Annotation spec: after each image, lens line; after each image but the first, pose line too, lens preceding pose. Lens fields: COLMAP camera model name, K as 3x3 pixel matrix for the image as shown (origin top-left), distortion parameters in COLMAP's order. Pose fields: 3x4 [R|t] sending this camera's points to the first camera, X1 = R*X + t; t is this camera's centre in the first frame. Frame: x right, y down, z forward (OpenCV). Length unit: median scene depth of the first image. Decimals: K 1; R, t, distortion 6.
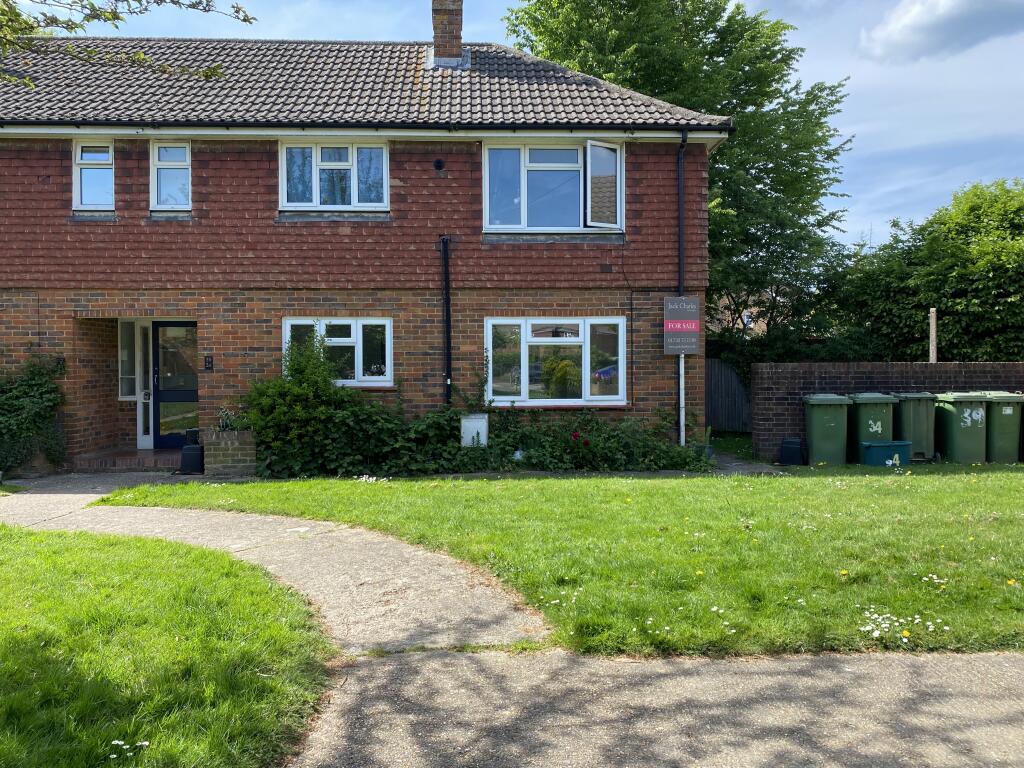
lens RADIAL K [[787.5, 0, 511.9], [0, 787.5, 385.0], [0, 0, 1]] dist [0.004766, -0.006098]
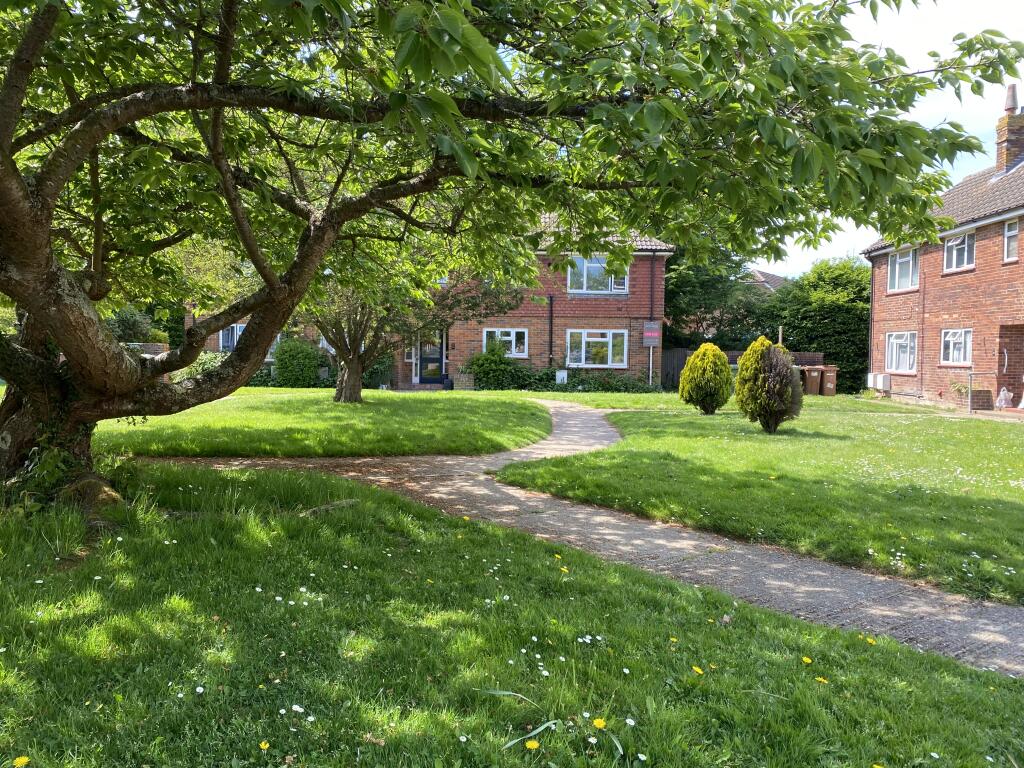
lens RADIAL K [[787.5, 0, 506.1], [0, 787.5, 384.2], [0, 0, 1]] dist [0.004766, -0.006098]
pose [[0.995616, 0.024396, -0.090297, 0.000793], [-0.021969, 0.999373, 0.027777, 0.017392], [0.090918, -0.025672, 0.995527, -1.364919]]
